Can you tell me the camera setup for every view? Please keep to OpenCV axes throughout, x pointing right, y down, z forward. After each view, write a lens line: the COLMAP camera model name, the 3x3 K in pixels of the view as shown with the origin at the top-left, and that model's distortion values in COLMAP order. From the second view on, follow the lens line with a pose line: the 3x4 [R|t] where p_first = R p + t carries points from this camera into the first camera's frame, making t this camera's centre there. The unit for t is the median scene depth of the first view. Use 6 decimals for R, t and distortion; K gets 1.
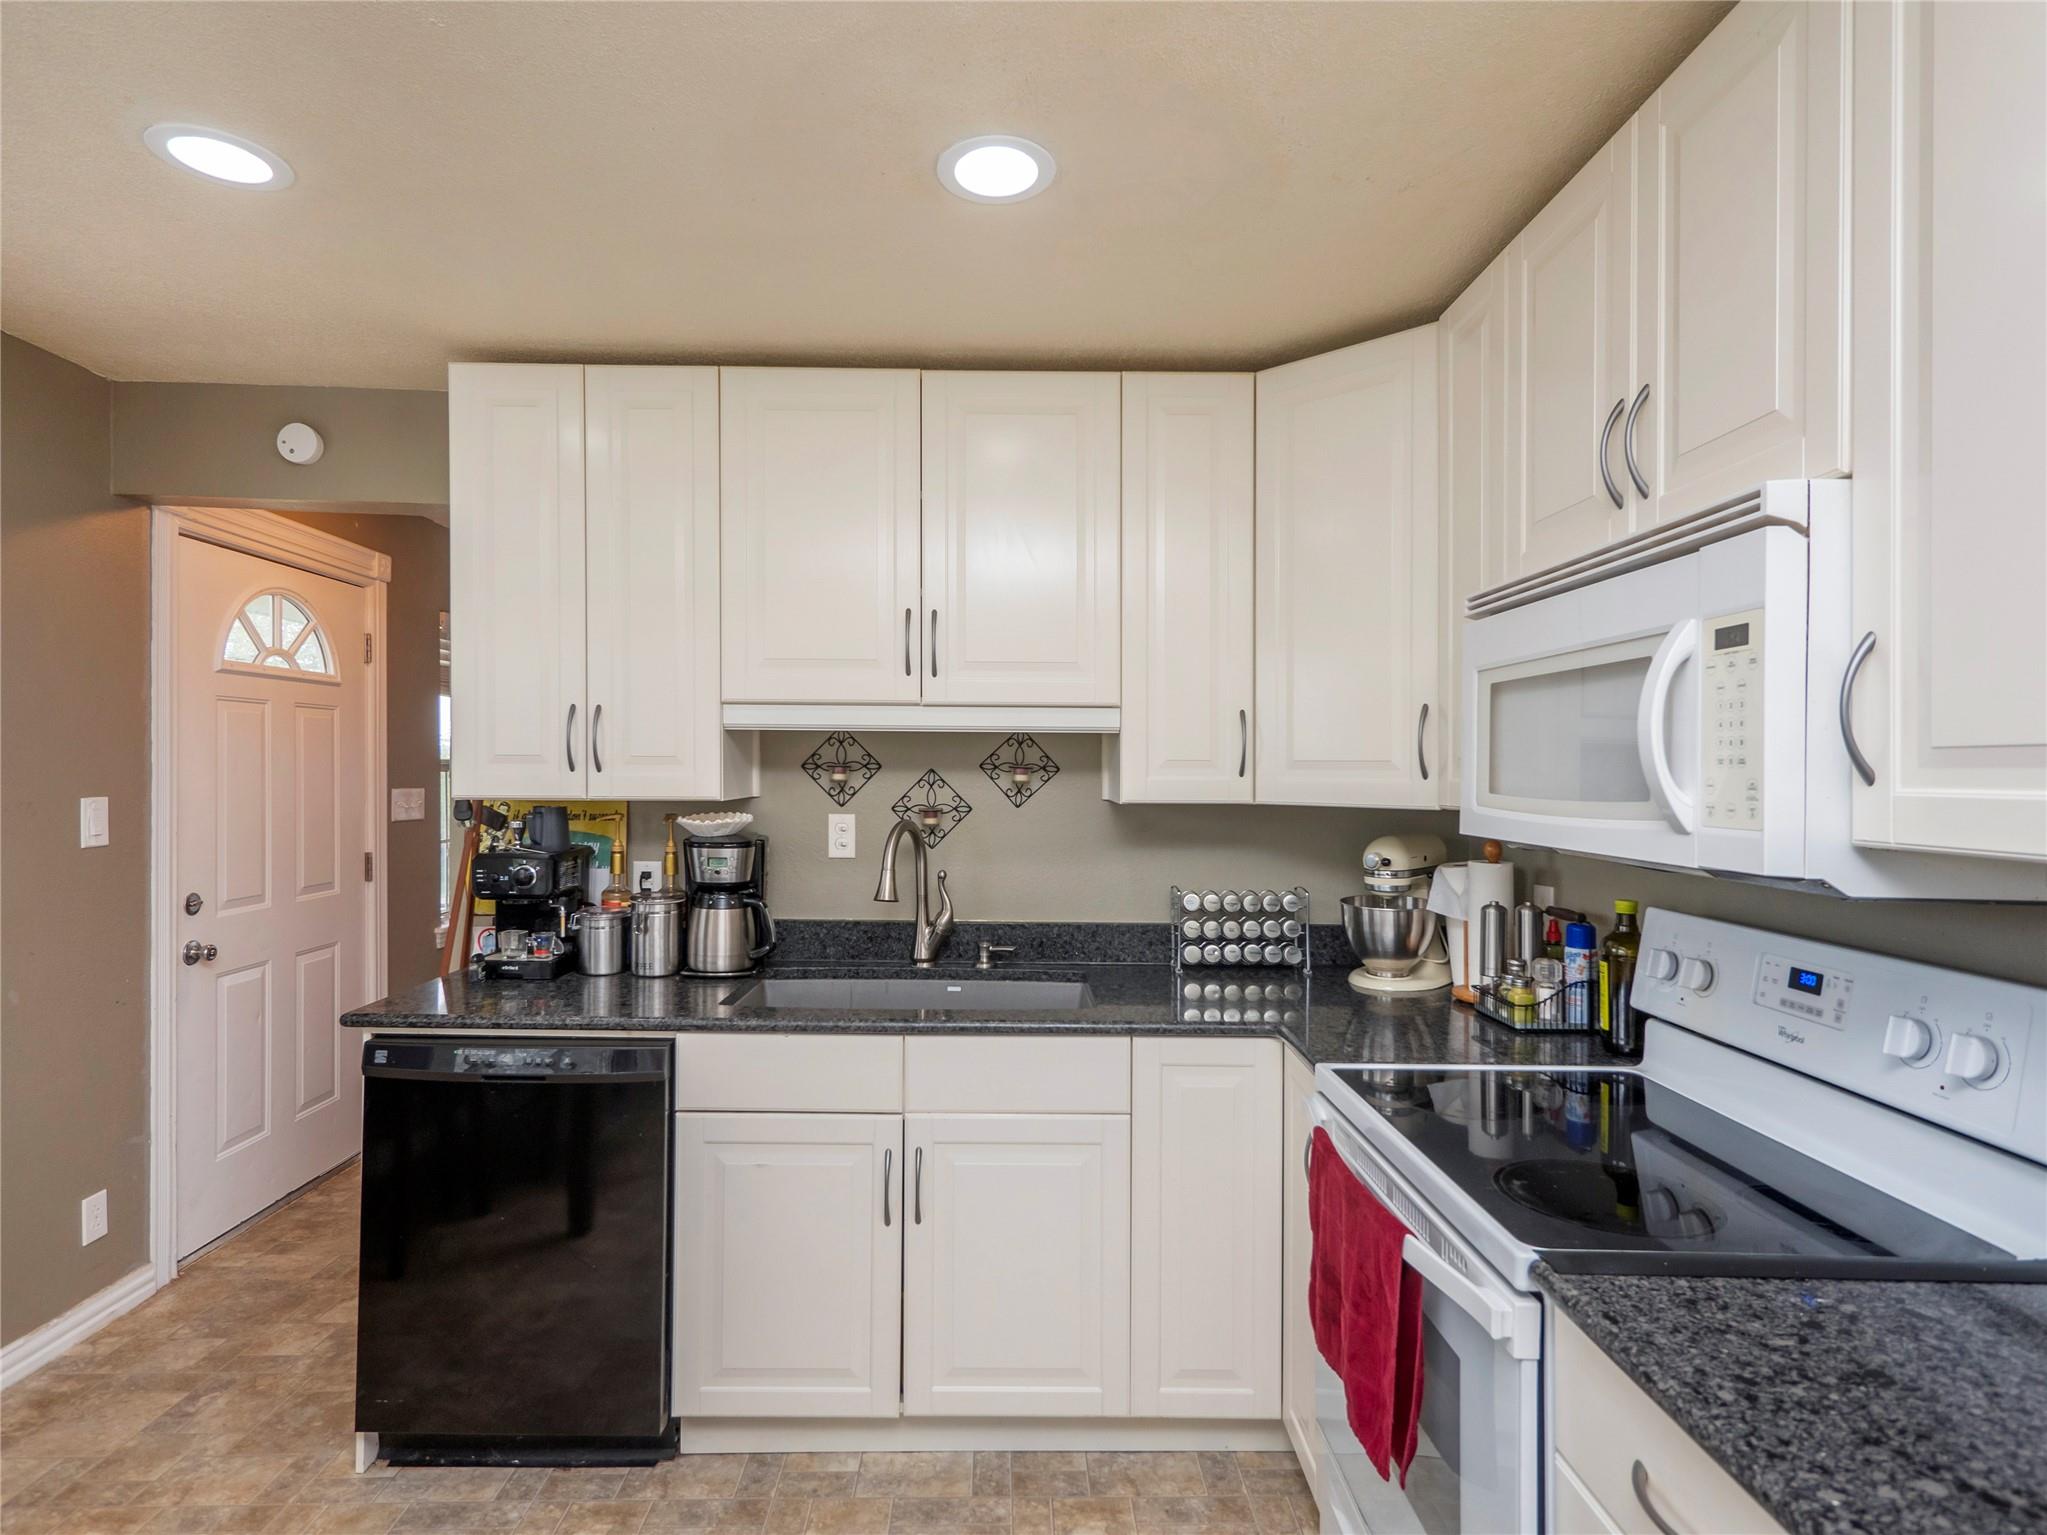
lens RADIAL K [[1086.4, 0, 1010.4], [0, 1086.4, 767.2], [0, 0, 1]] dist [0.020156, -0.000767]
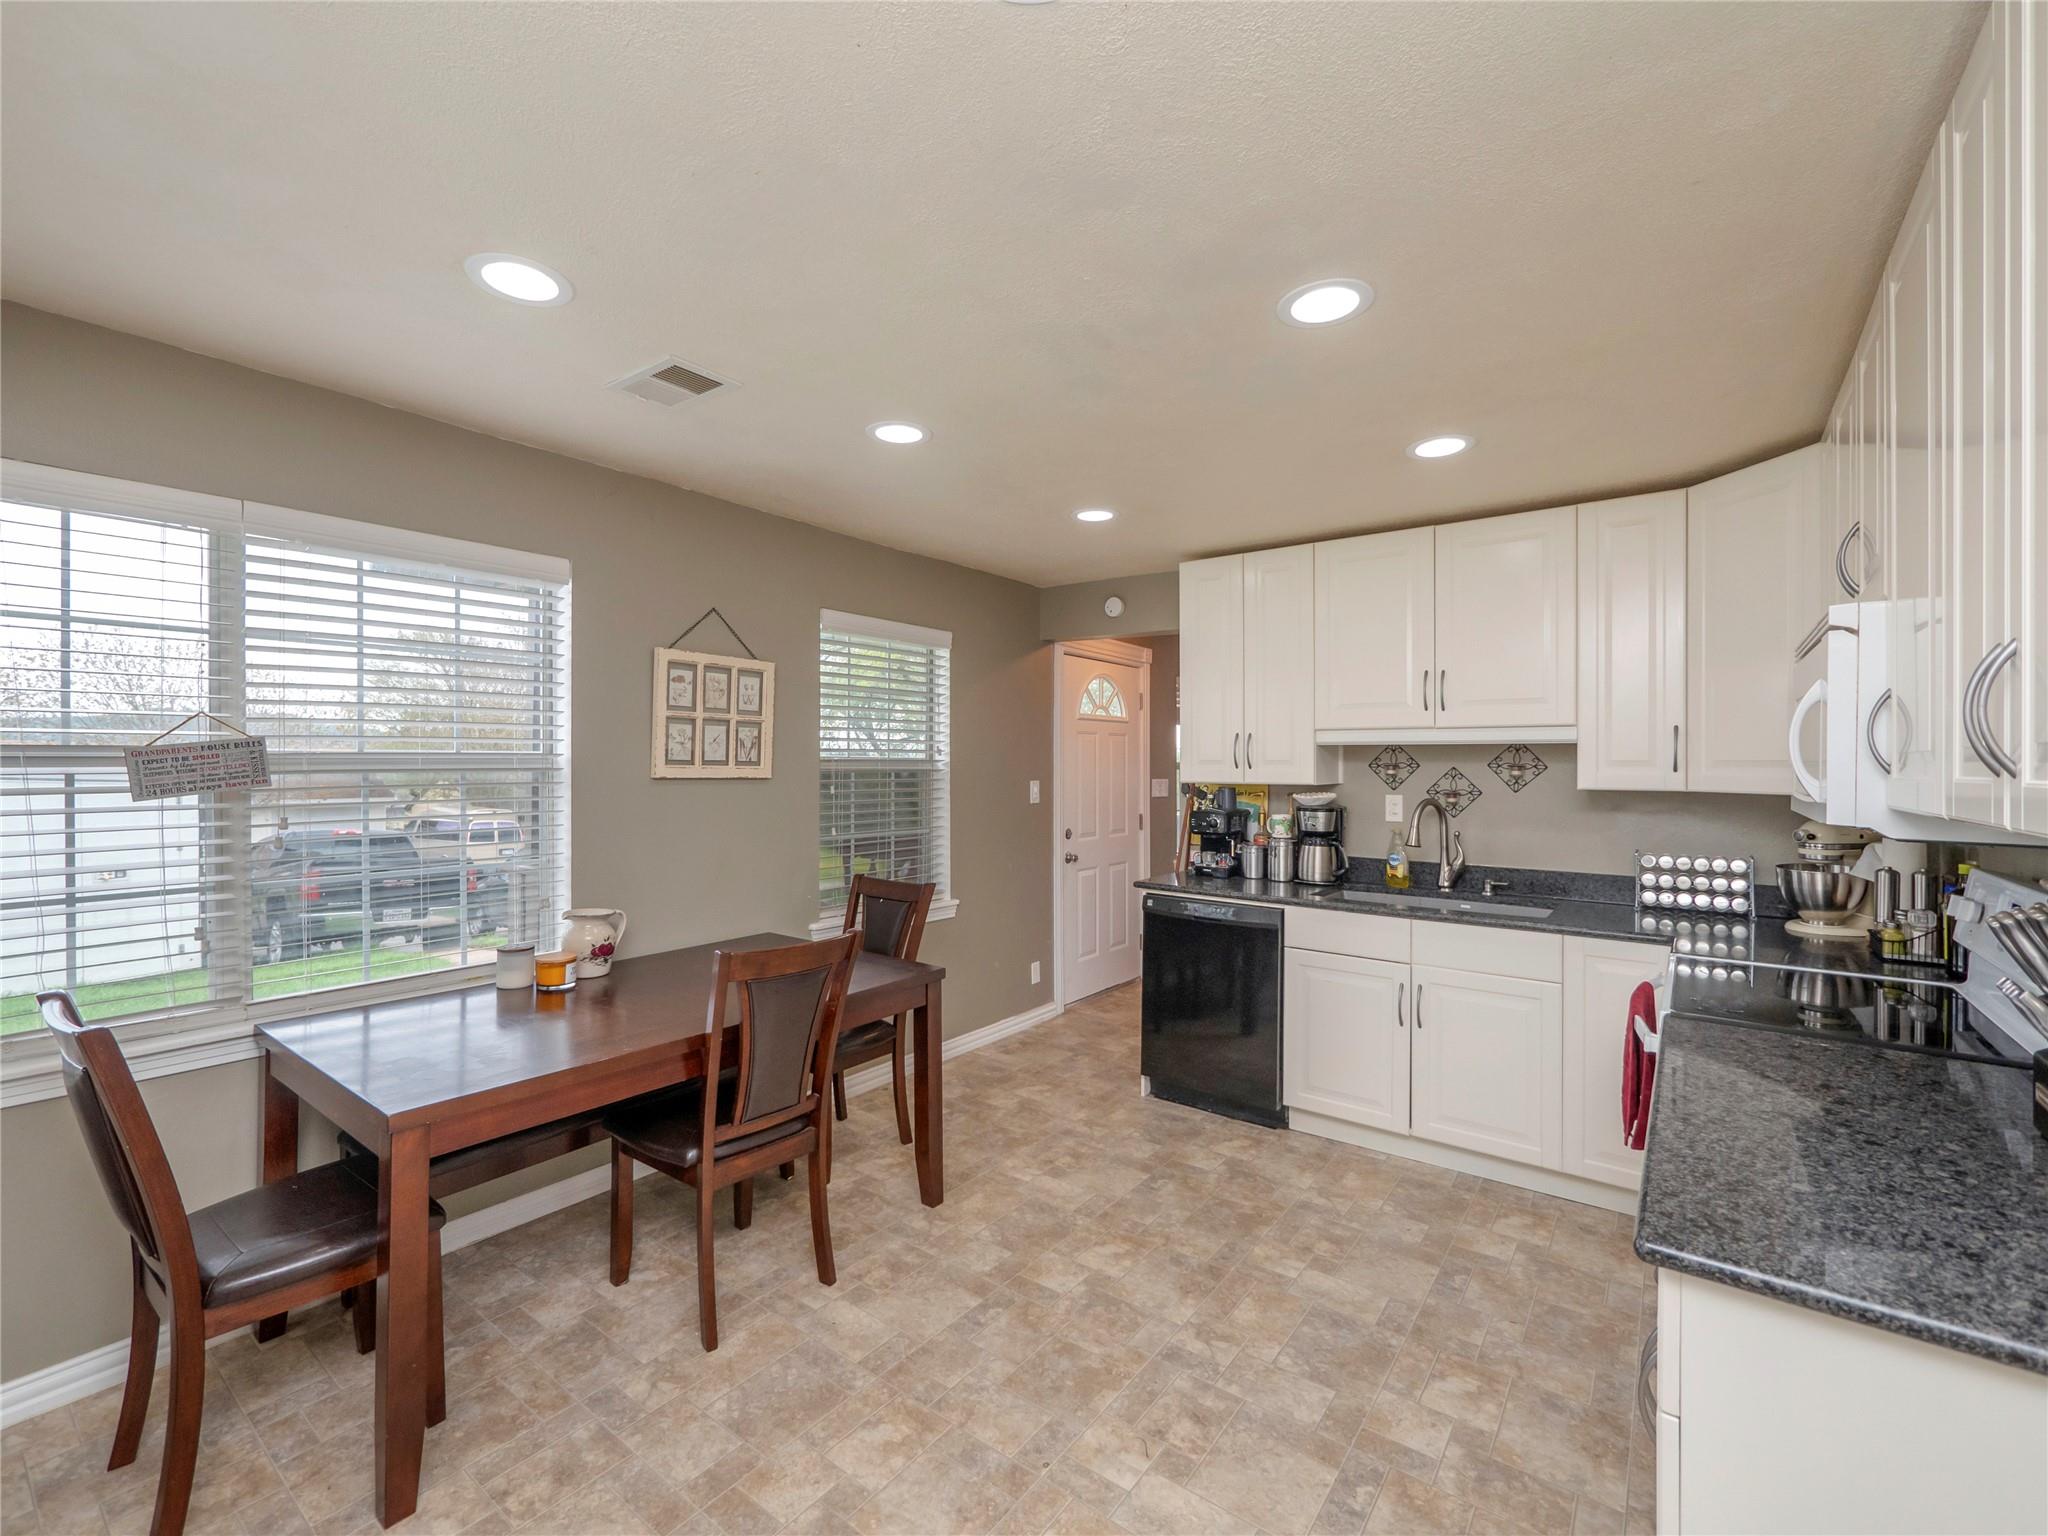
lens RADIAL K [[879.2, 0, 1027.1], [0, 879.2, 772.2], [0, 0, 1]] dist [-0.007018, 0.000852]
pose [[0.794460, 0.002519, -0.607312, 0.234305], [0.000711, 0.999987, 0.005077, 0.002324], [0.607316, -0.004465, 0.794448, -0.431746]]
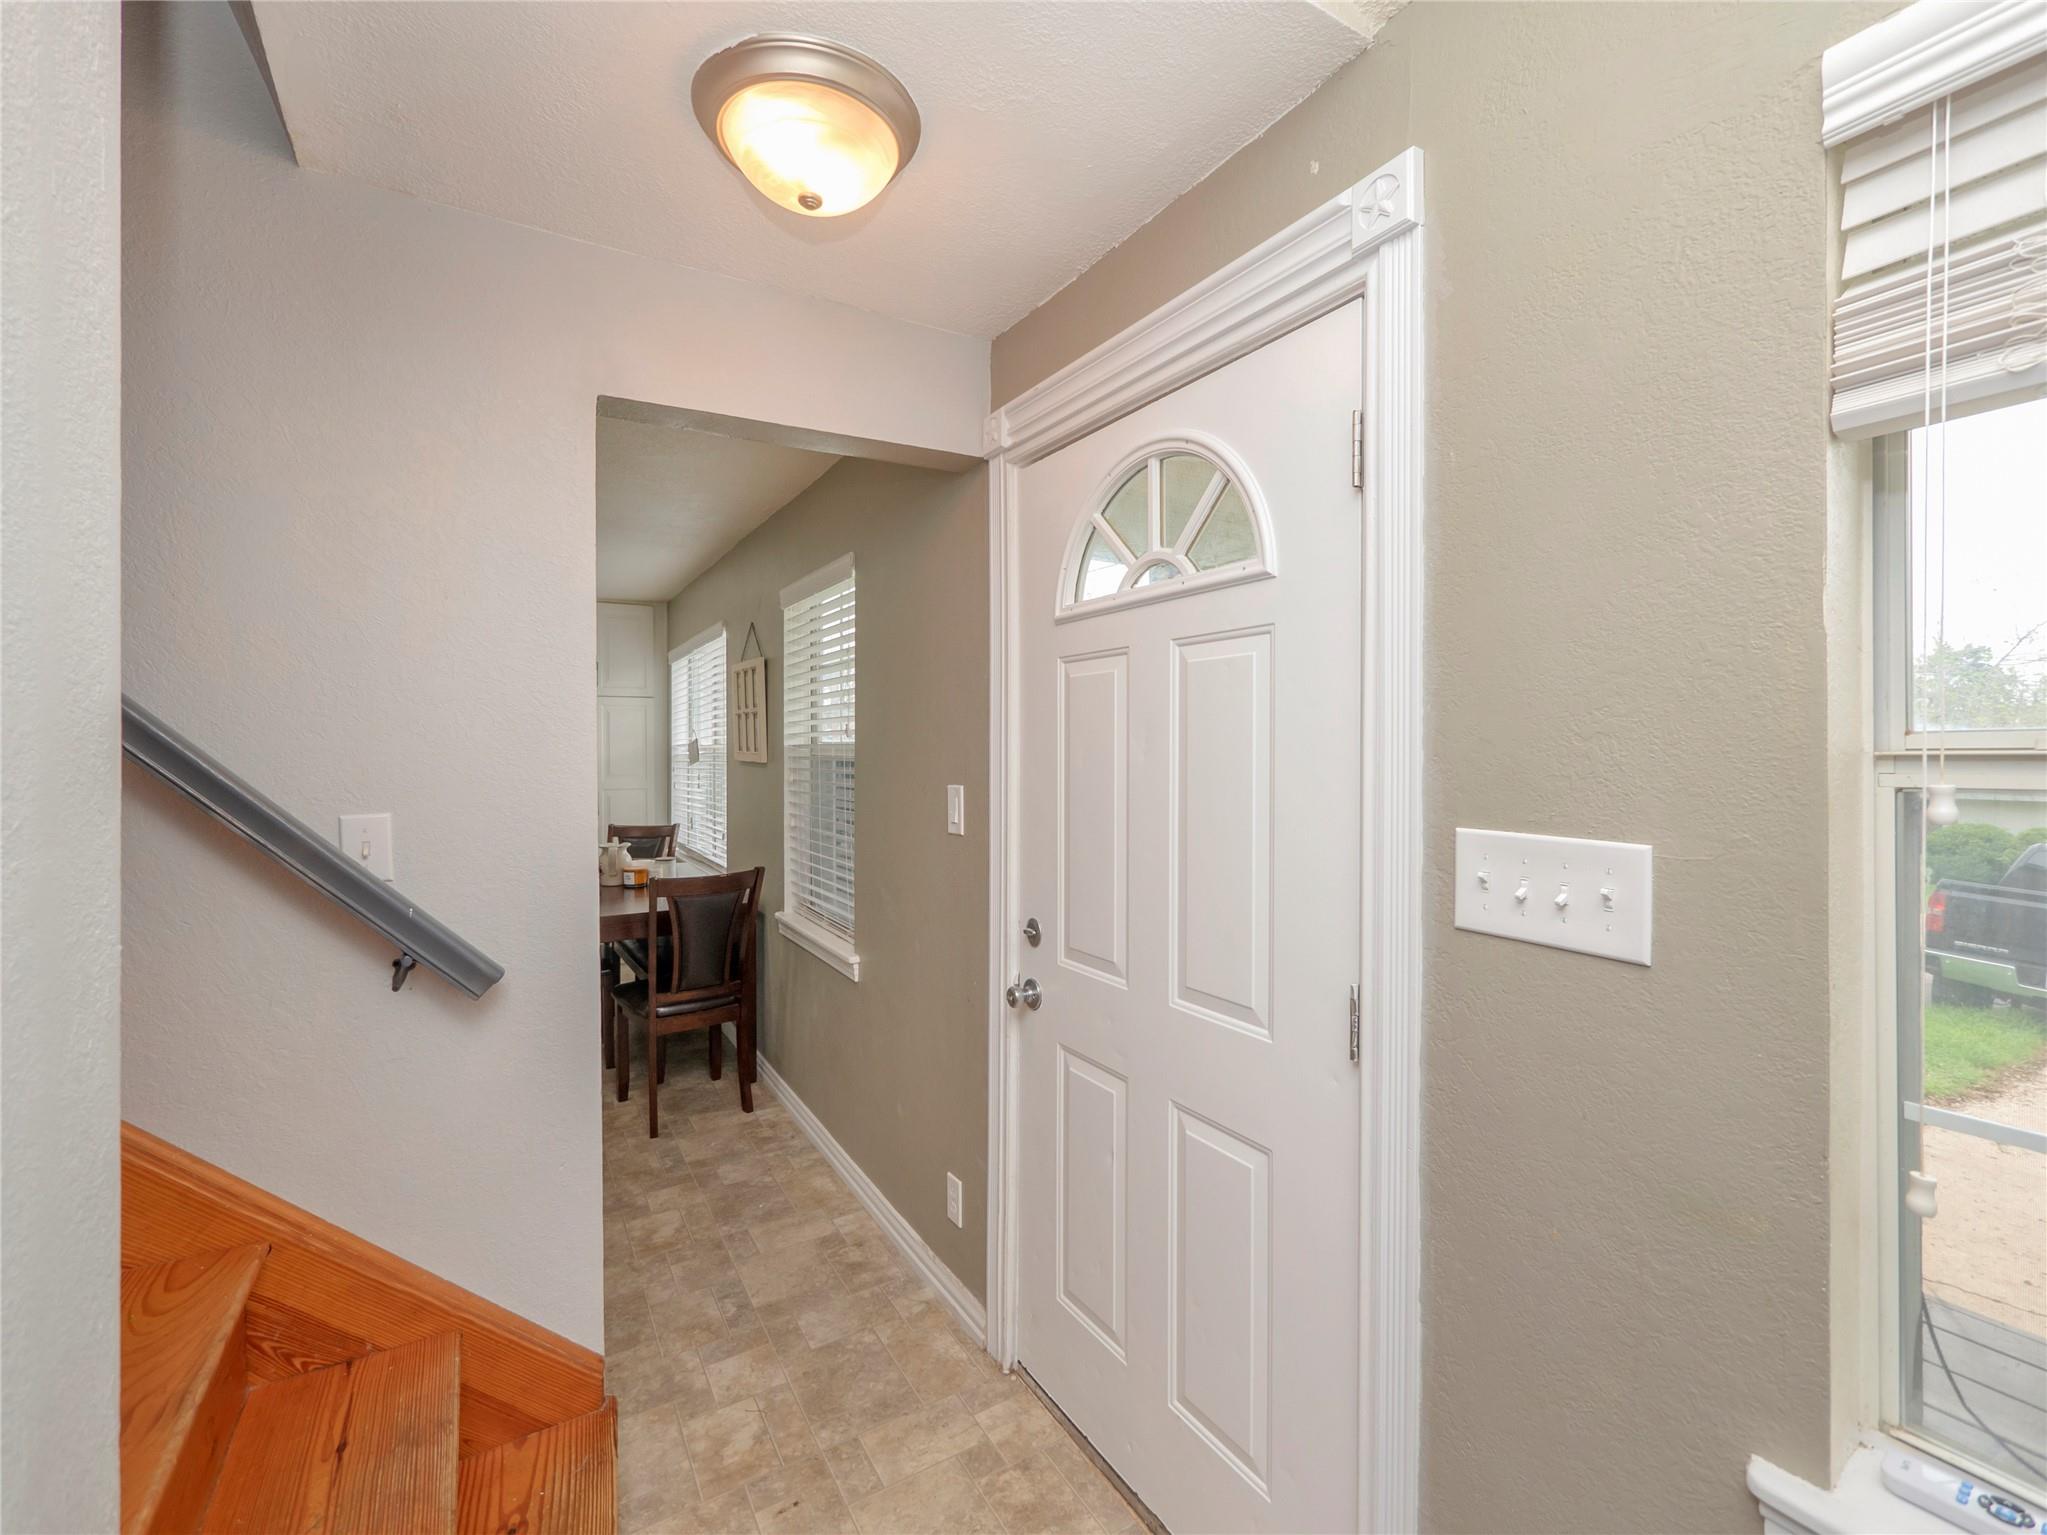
lens RADIAL K [[878.7, 0, 1019.8], [0, 878.7, 755.9], [0, 0, 1]] dist [-0.007018, 0.000852]
pose [[-0.862950, 0.000678, -0.505289, 0.220861], [-0.003360, 0.999969, 0.007079, -0.000222], [0.505278, 0.007806, -0.862921, 1.549068]]
